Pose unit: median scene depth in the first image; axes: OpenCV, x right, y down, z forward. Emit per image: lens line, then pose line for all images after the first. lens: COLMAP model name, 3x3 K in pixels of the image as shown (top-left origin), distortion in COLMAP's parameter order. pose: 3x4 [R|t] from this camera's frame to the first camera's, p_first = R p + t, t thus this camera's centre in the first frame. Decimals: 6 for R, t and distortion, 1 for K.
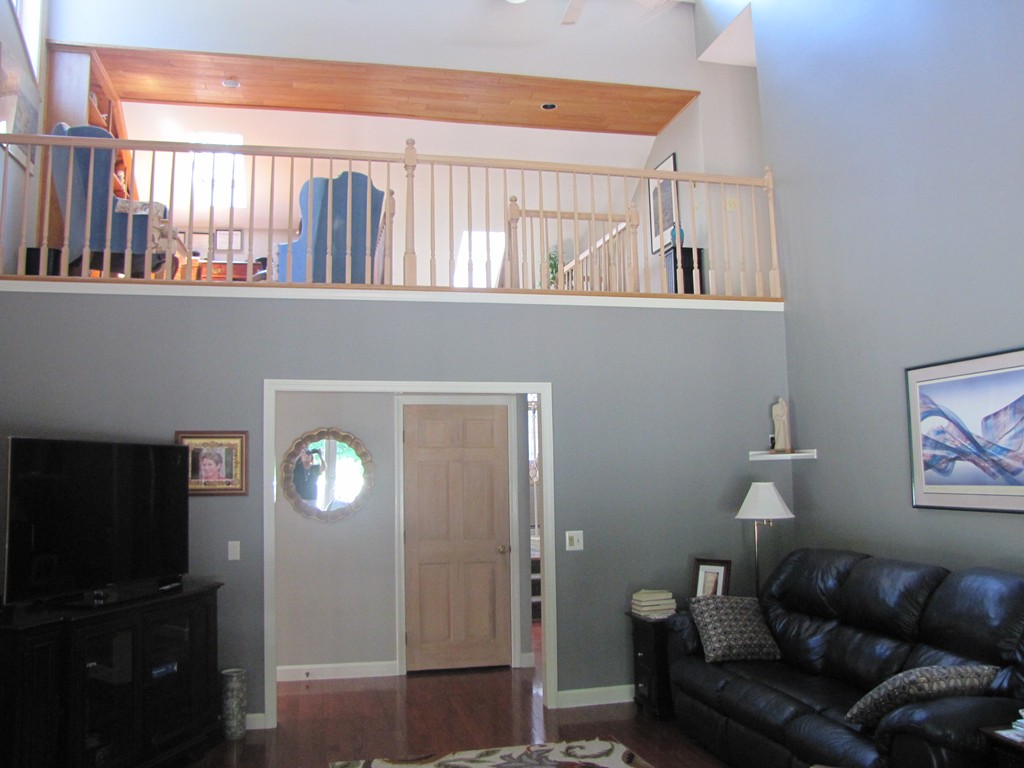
lens RADIAL K [[847.7, 0, 512.0], [0, 847.7, 384.0], [0, 0, 1]] dist [-0.184338, 0.193701]
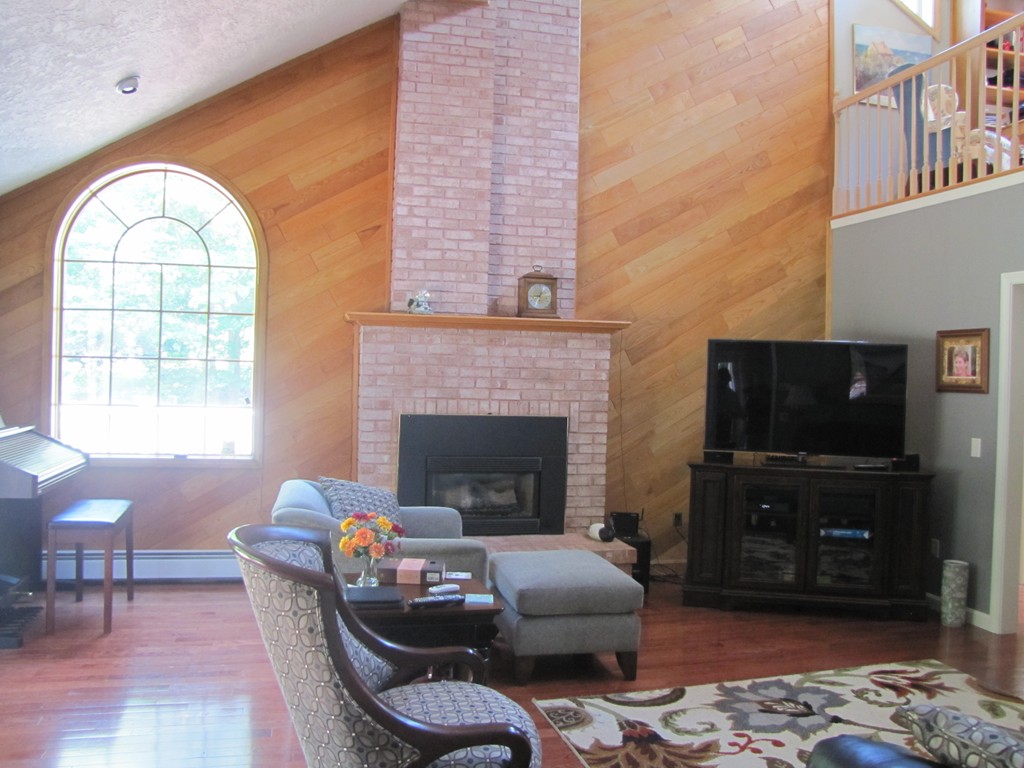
lens RADIAL K [[847.7, 0, 512.0], [0, 847.7, 384.0], [0, 0, 1]] dist [-0.184338, 0.193701]
pose [[0.022854, 0.028432, -0.999334, 0.638426], [0.082112, 0.996165, 0.030219, 0.047356], [0.996361, -0.082747, 0.020432, 0.419001]]
